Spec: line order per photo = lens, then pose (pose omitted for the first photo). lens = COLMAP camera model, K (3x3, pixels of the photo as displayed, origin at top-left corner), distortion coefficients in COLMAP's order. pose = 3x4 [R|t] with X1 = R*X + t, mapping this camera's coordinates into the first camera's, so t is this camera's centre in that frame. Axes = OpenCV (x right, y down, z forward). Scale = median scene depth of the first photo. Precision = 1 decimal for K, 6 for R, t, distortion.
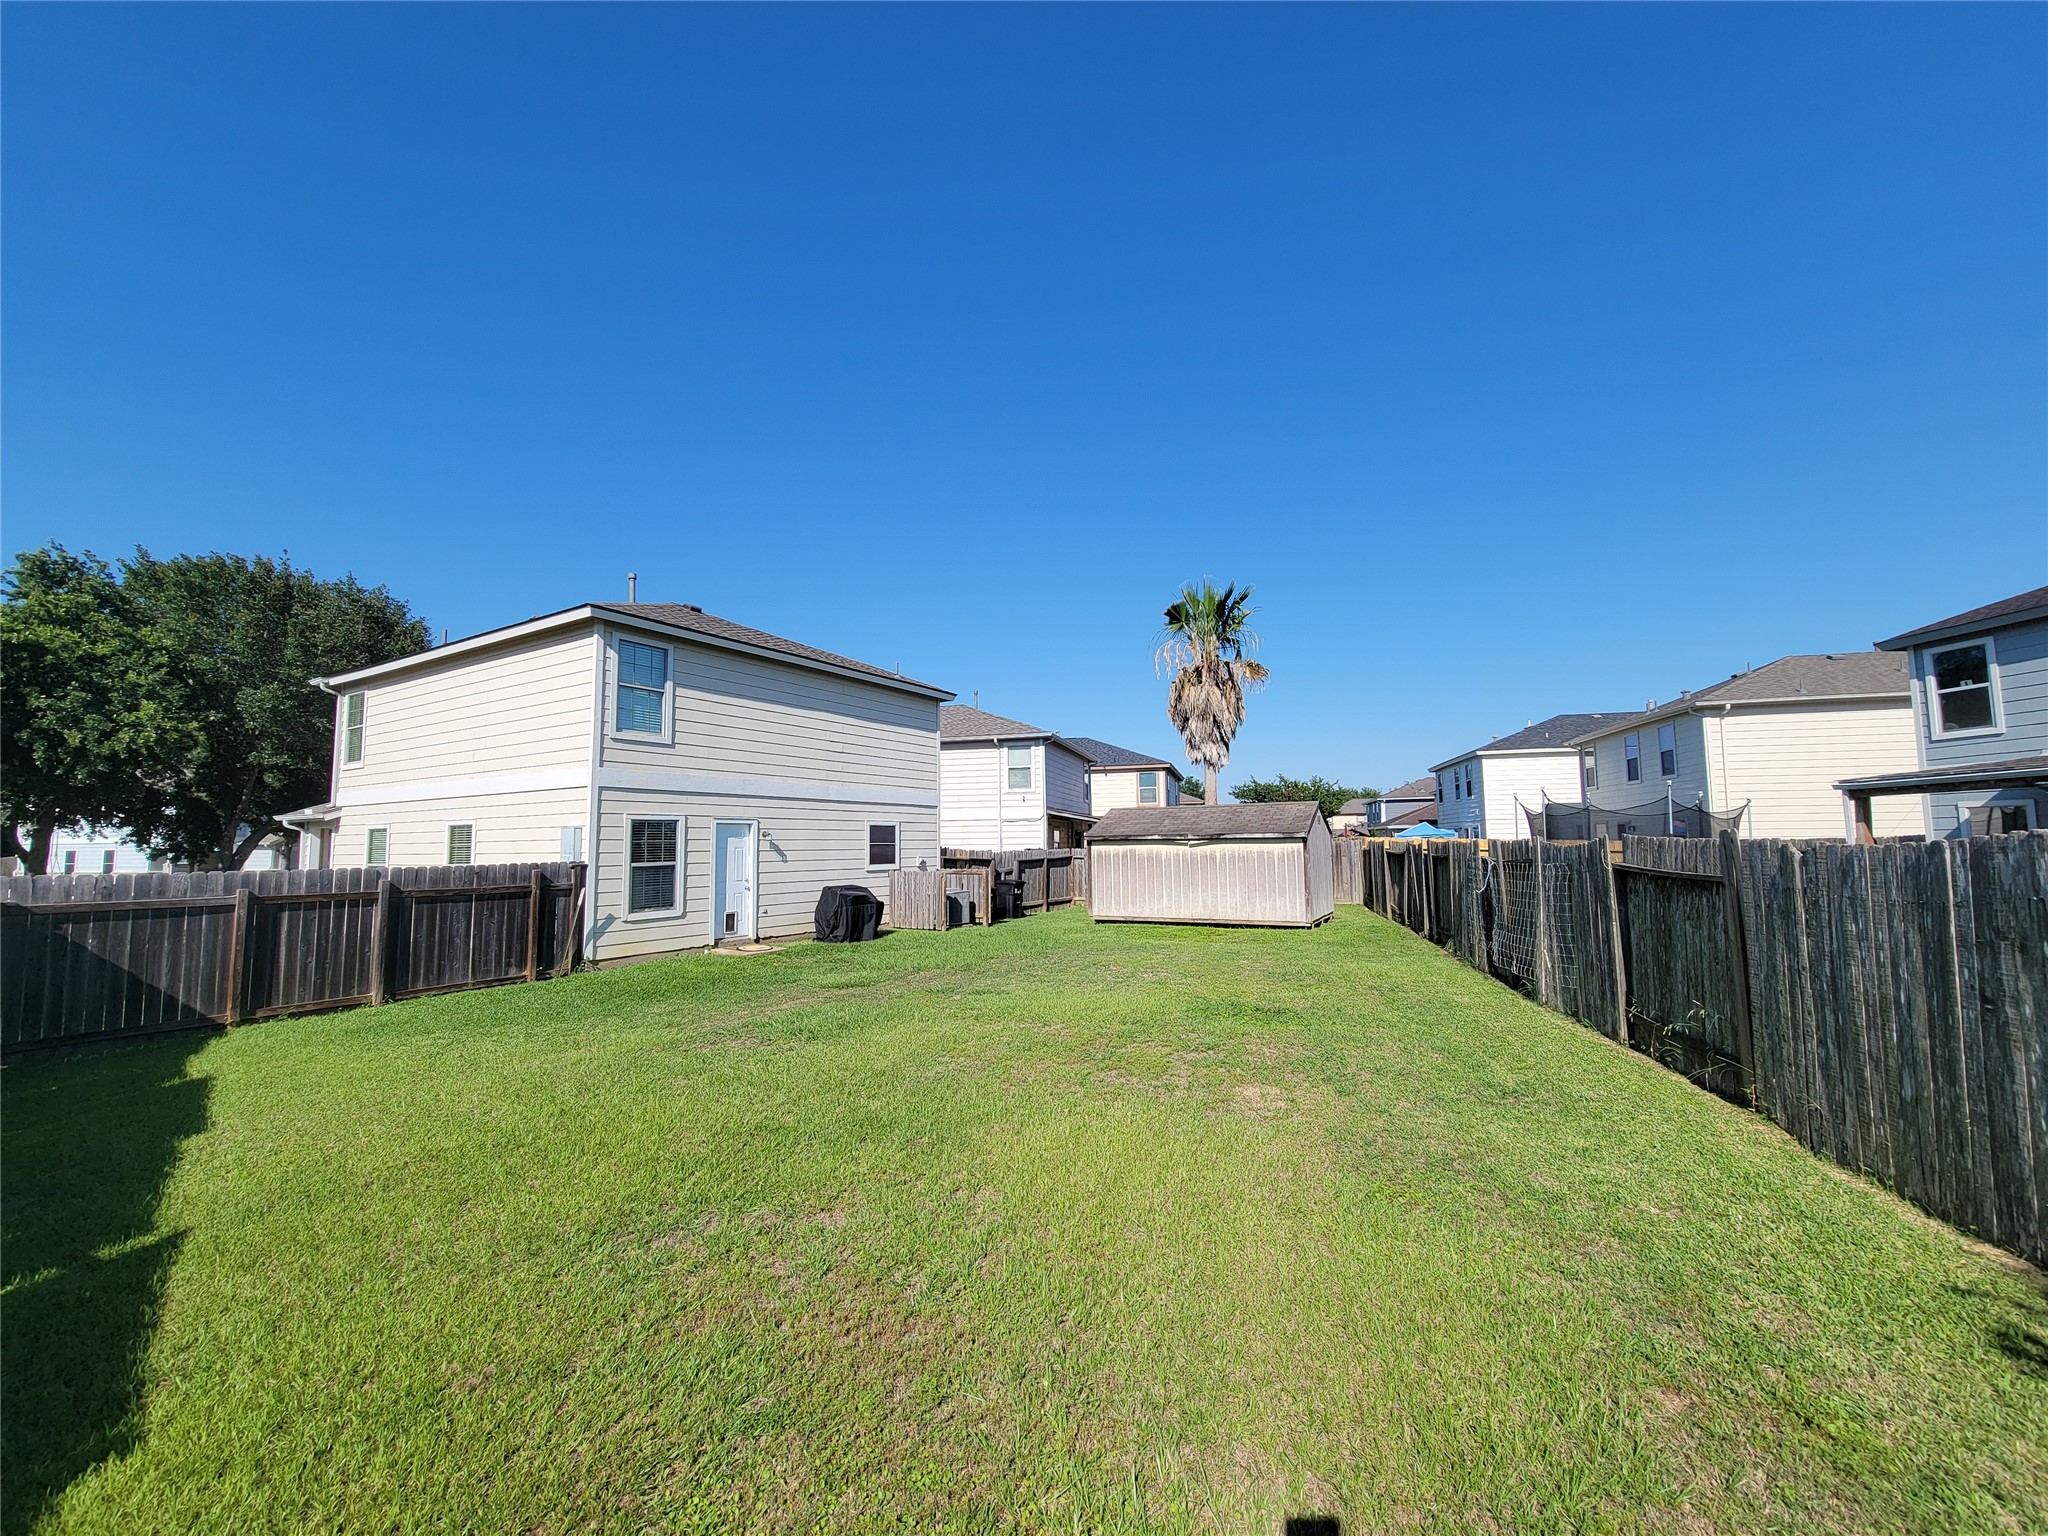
lens RADIAL K [[860.8, 0, 1013.1], [0, 860.8, 771.8], [0, 0, 1]] dist [-0.001164, -0.000976]
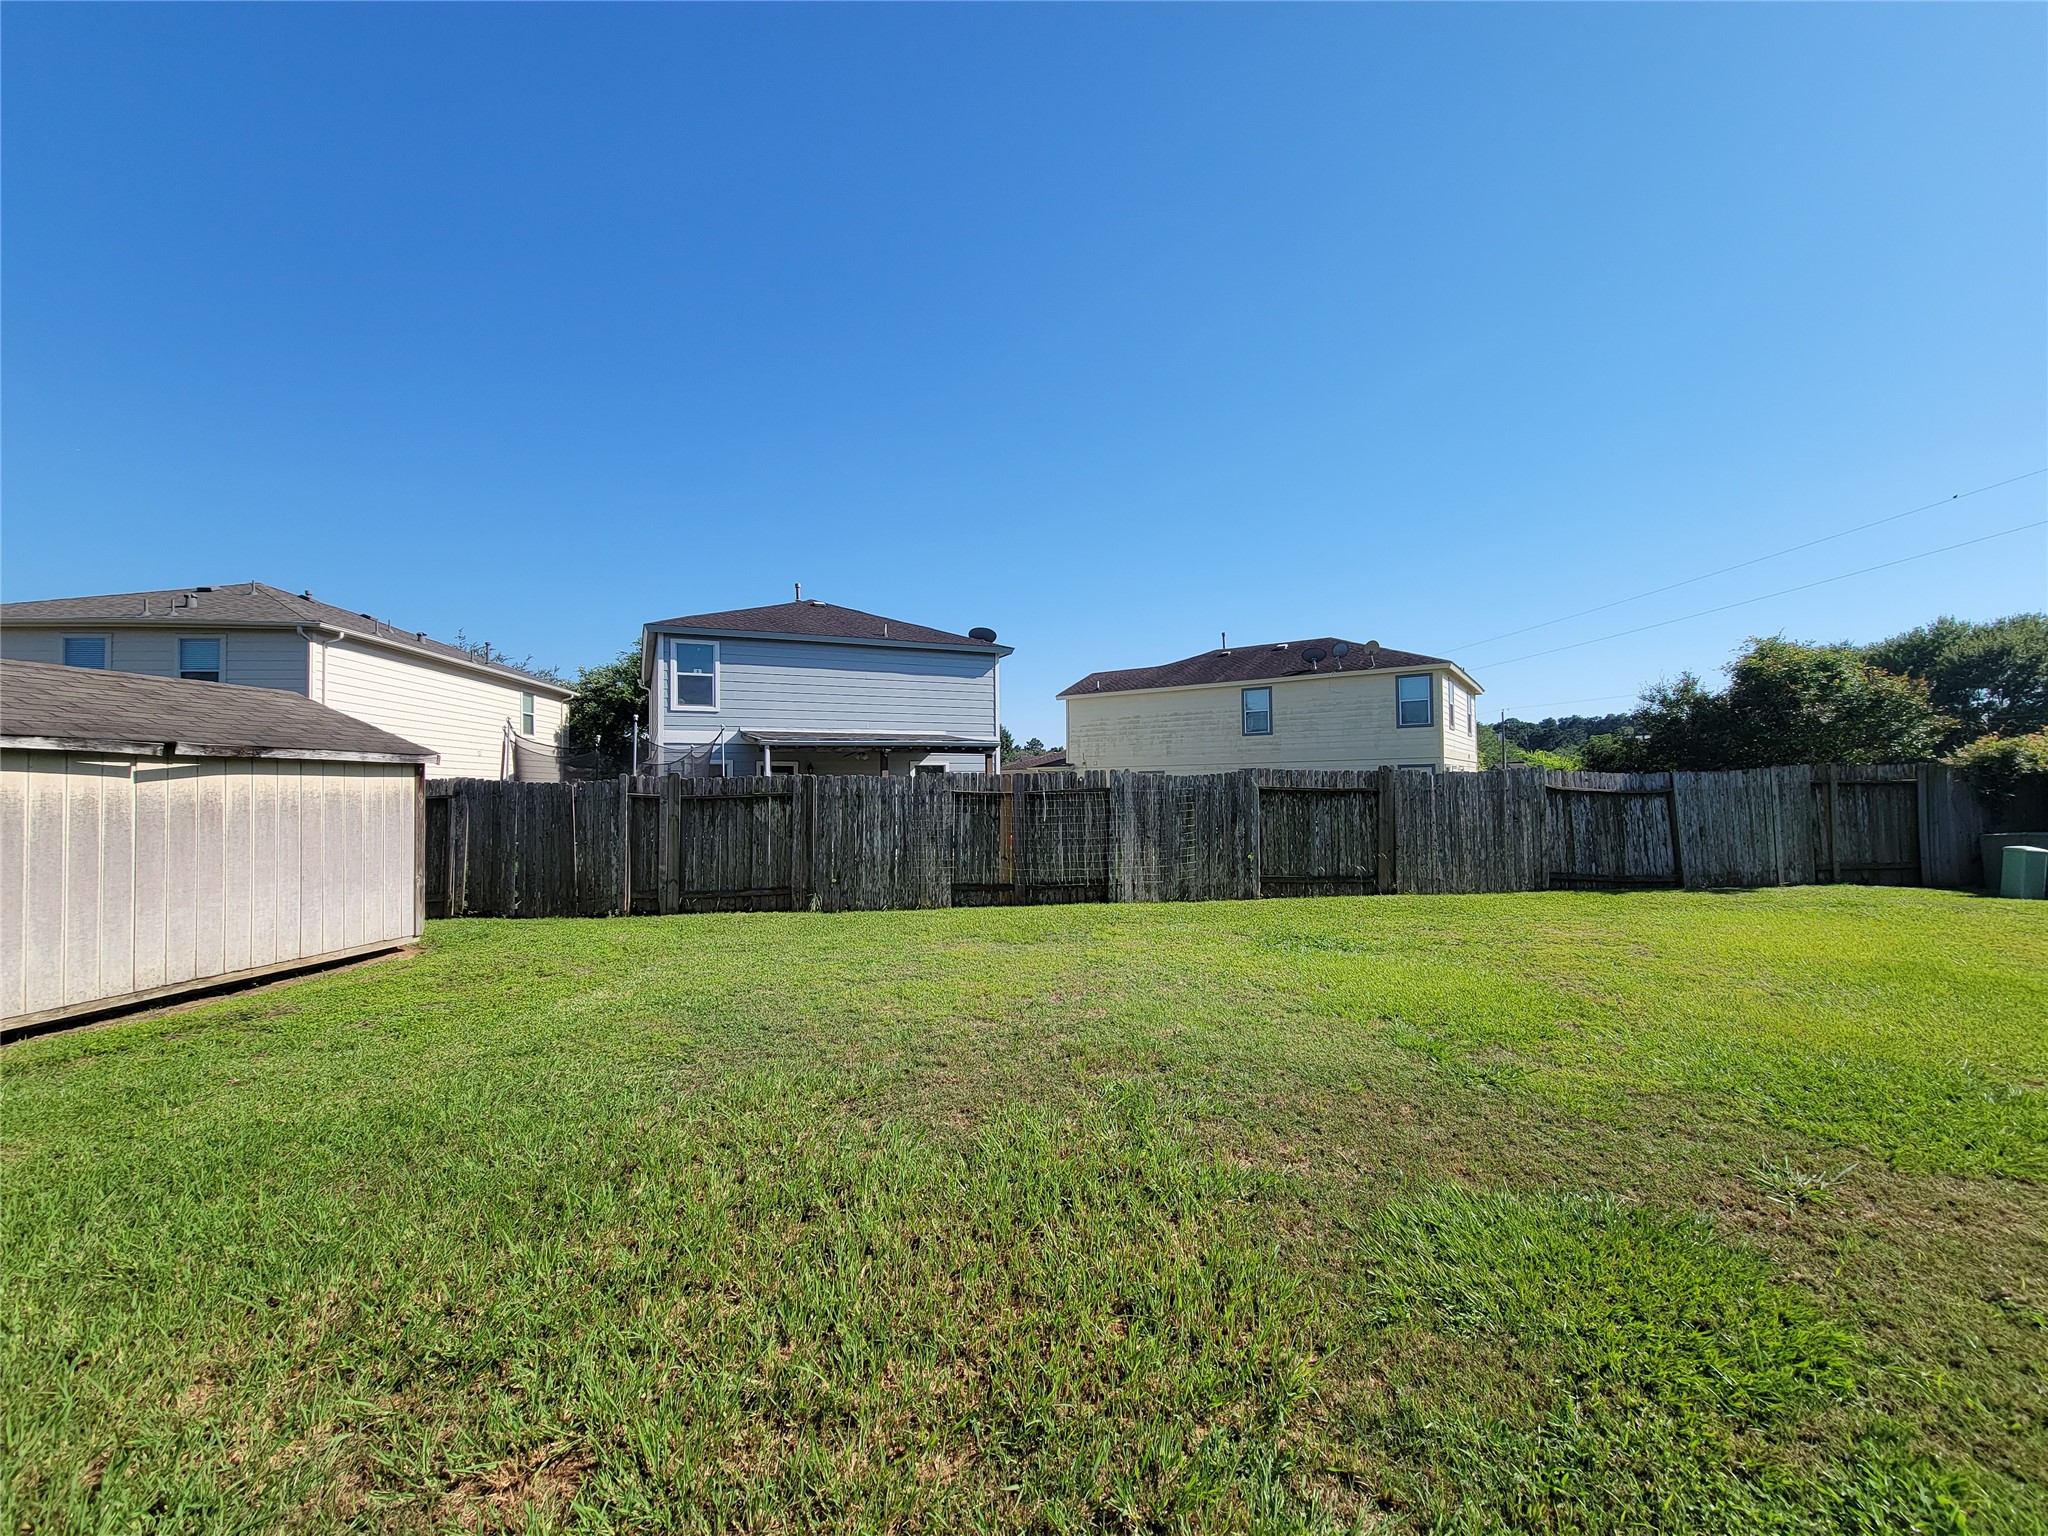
lens RADIAL K [[860.8, 0, 1013.1], [0, 860.8, 771.8], [0, 0, 1]] dist [-0.001164, -0.000976]
pose [[-0.382757, 0.036694, 0.923120, -0.294065], [-0.061450, 0.995987, -0.065070, 0.106038], [-0.921803, -0.081631, -0.378966, 1.014737]]
